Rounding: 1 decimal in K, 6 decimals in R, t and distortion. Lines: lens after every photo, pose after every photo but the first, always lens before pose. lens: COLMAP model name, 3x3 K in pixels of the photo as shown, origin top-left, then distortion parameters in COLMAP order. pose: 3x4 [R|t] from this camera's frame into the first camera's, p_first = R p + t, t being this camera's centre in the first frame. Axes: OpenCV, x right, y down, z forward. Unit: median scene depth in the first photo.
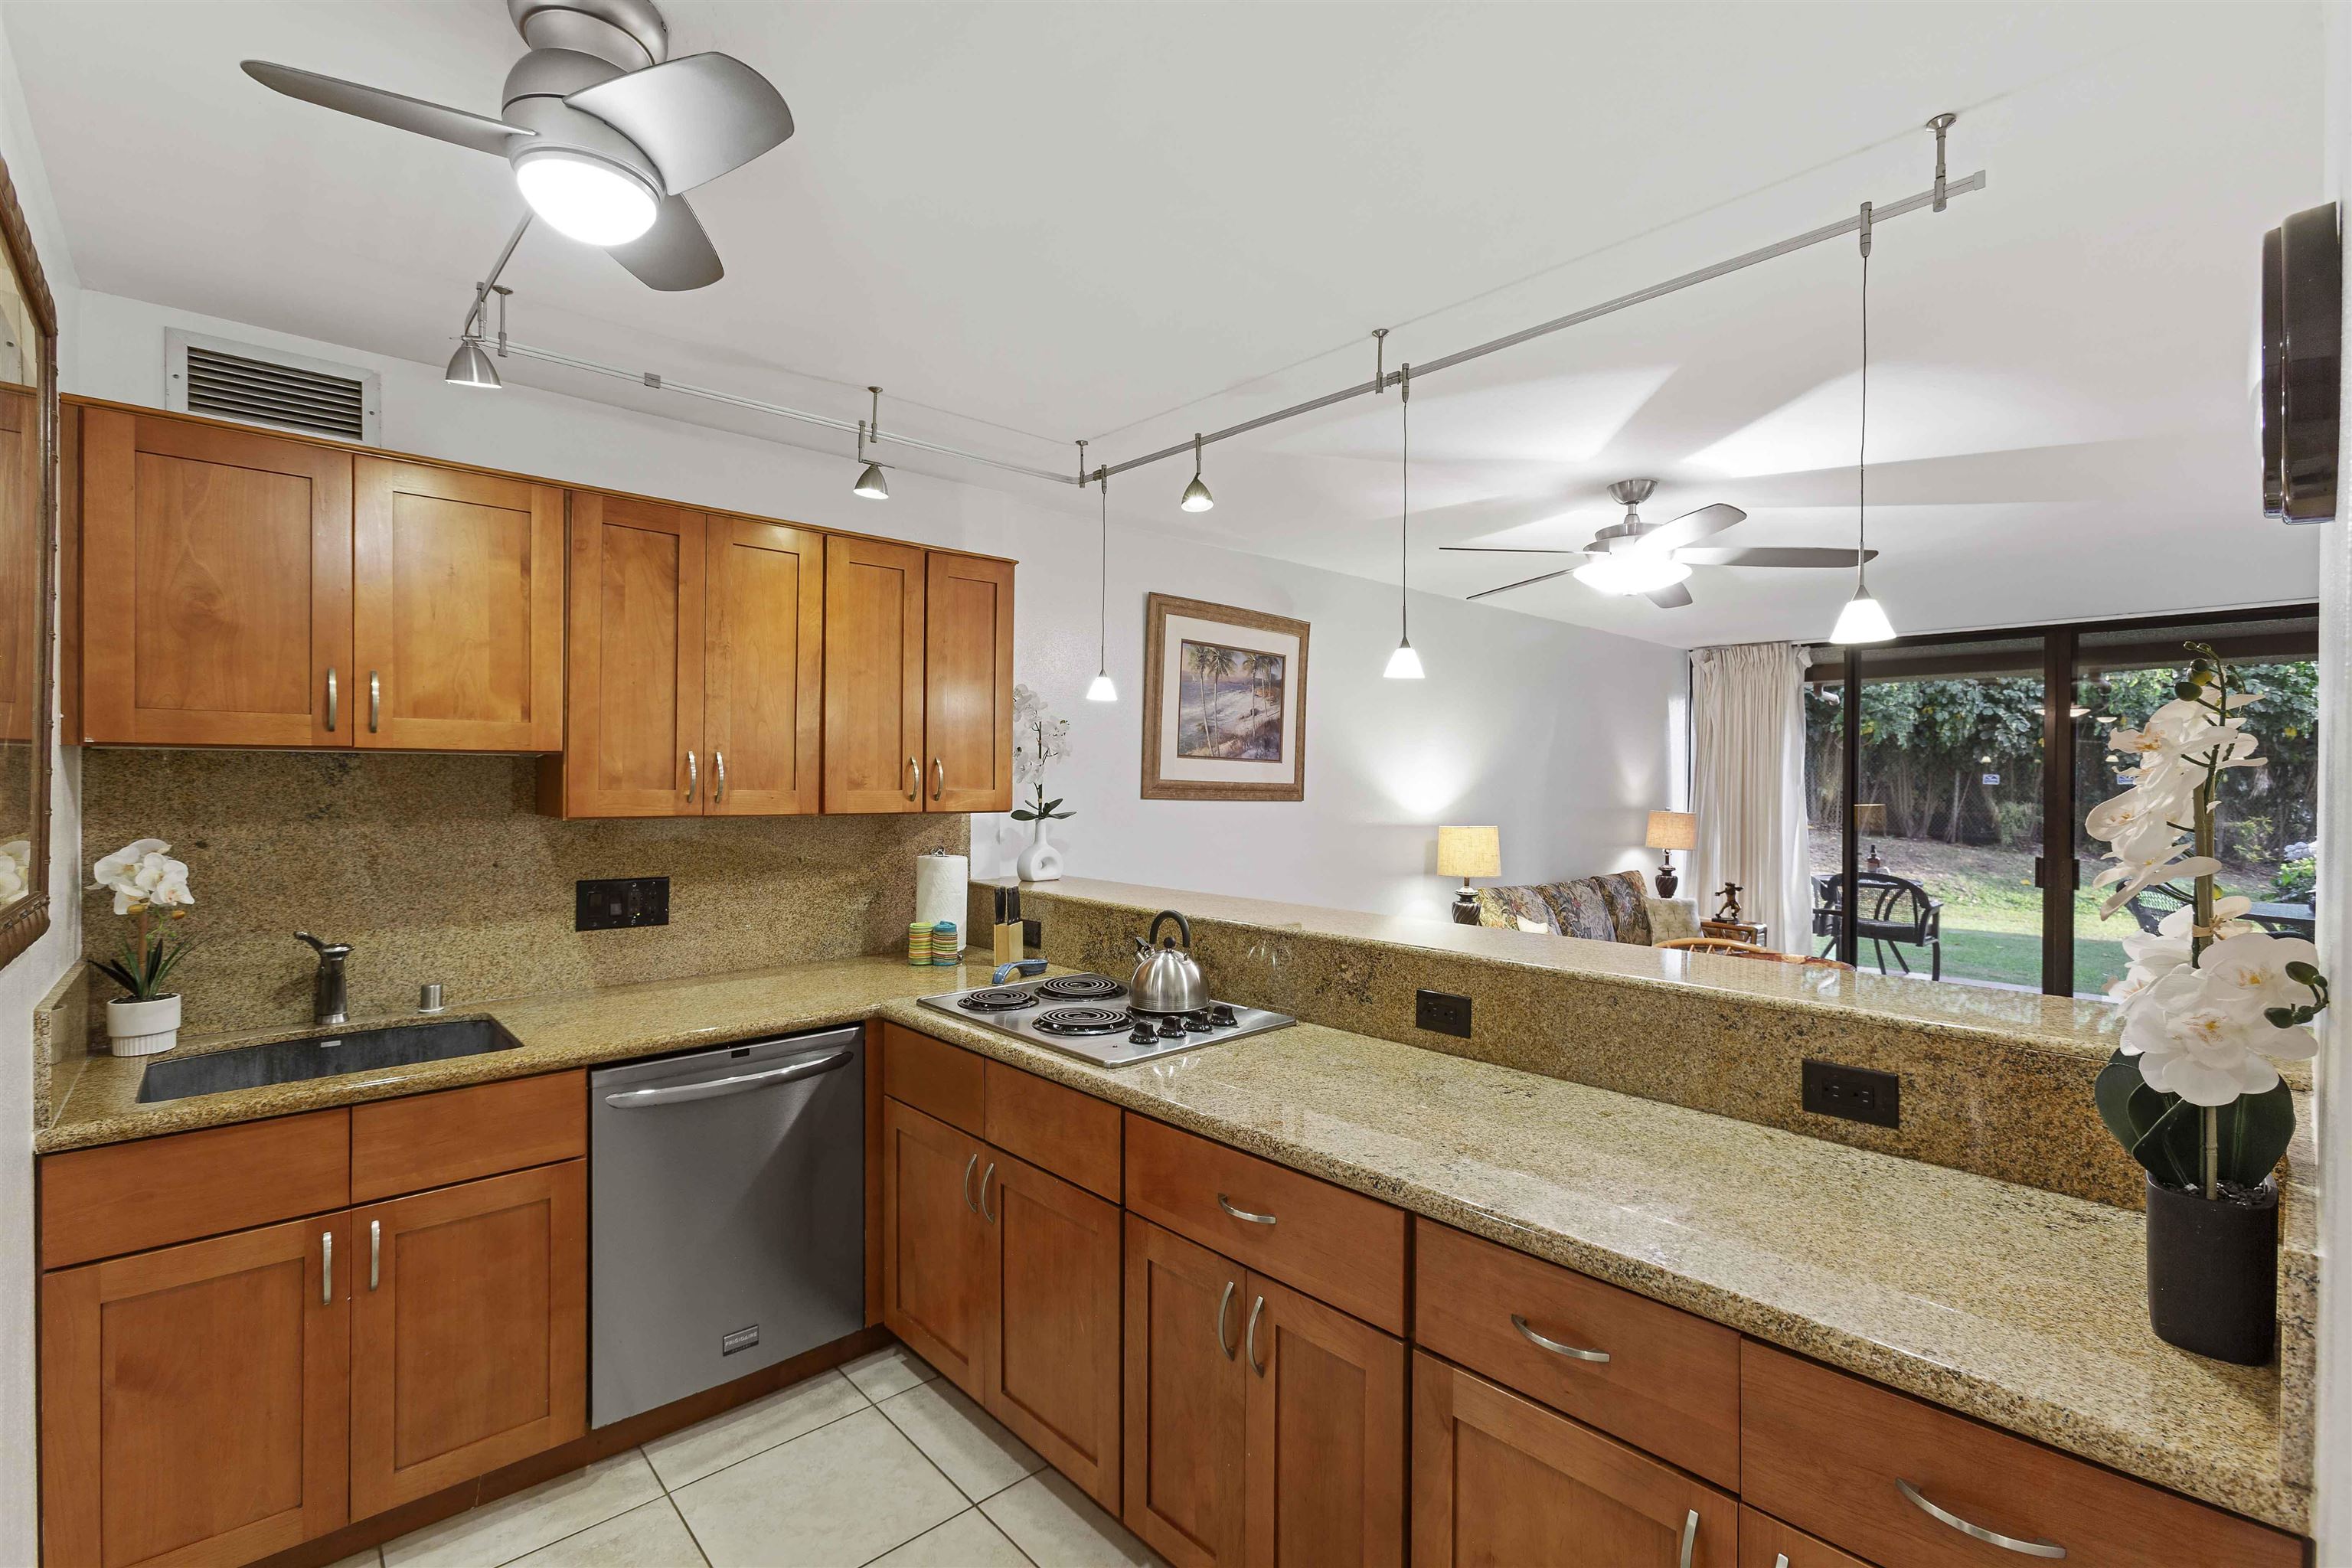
lens RADIAL K [[1047.8, 0, 1178.6], [0, 1047.8, 782.9], [0, 0, 1]] dist [-0.026615, 0.020407]
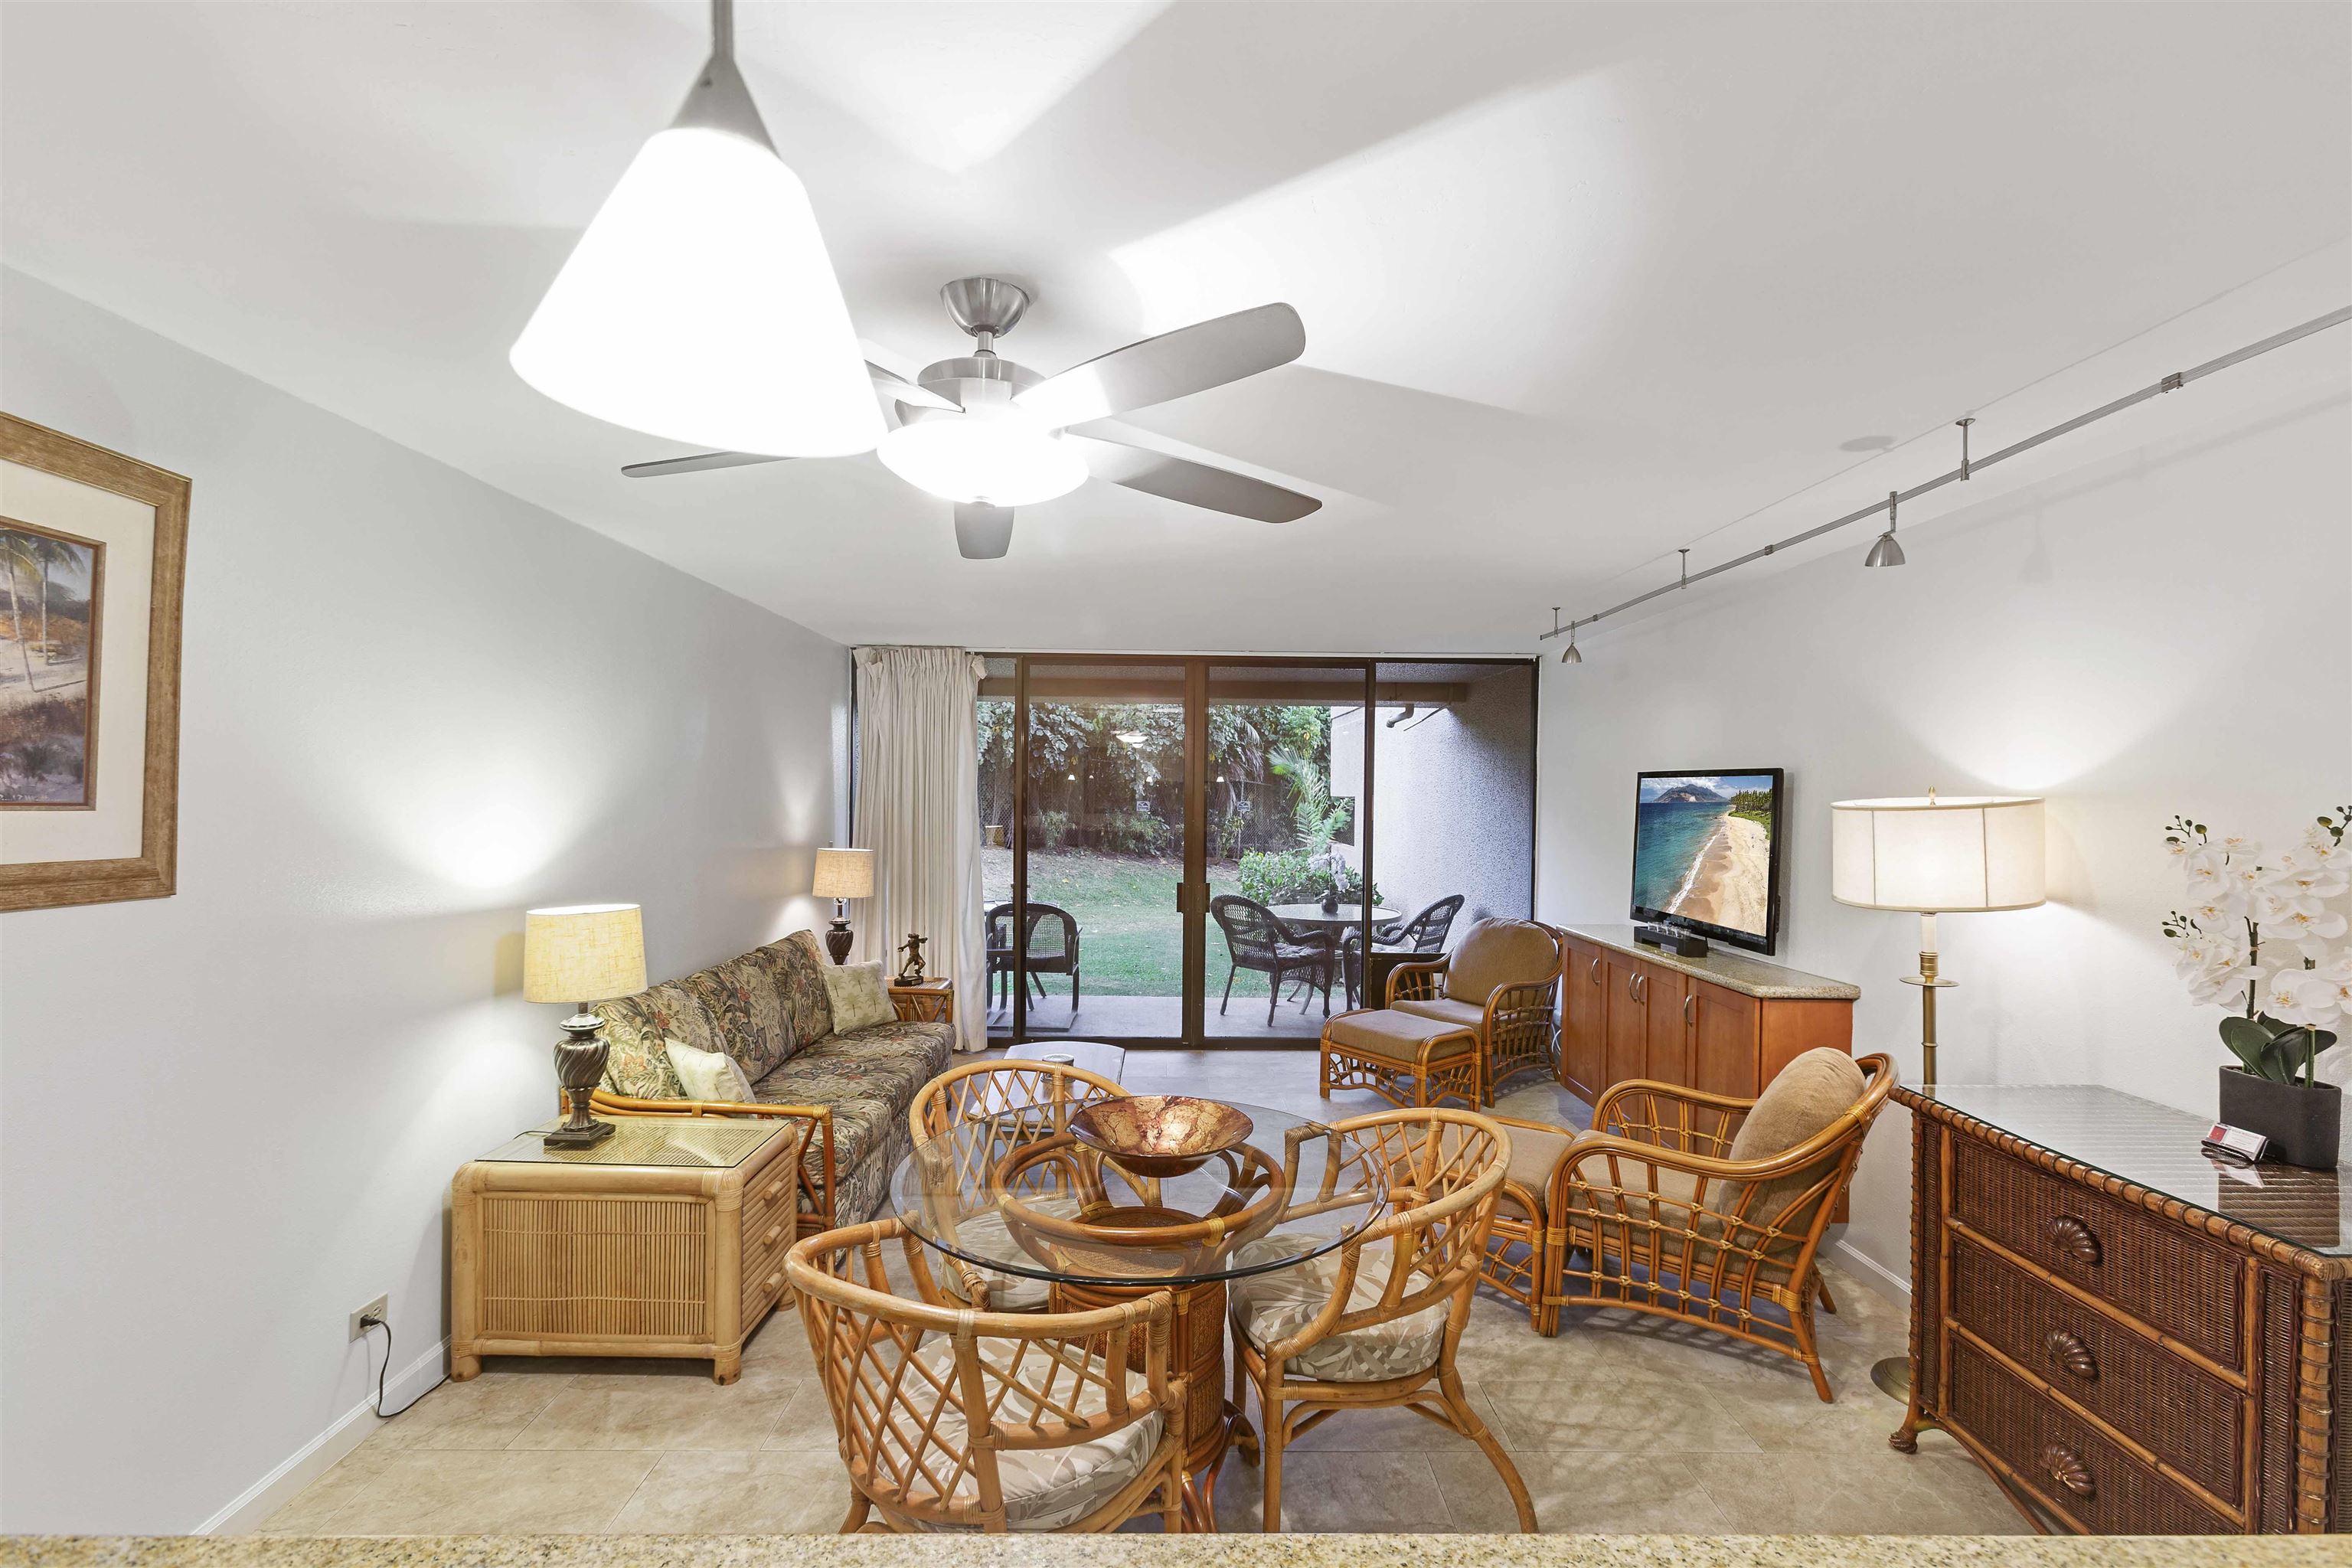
lens RADIAL K [[1050.7, 0, 1177.7], [0, 1050.7, 804.1], [0, 0, 1]] dist [-0.016744, 0.011445]
pose [[0.669485, -0.009582, 0.742763, 0.140678], [-0.002348, 0.999884, 0.015016, -0.050441], [-0.742822, -0.011797, 0.669386, 0.754148]]
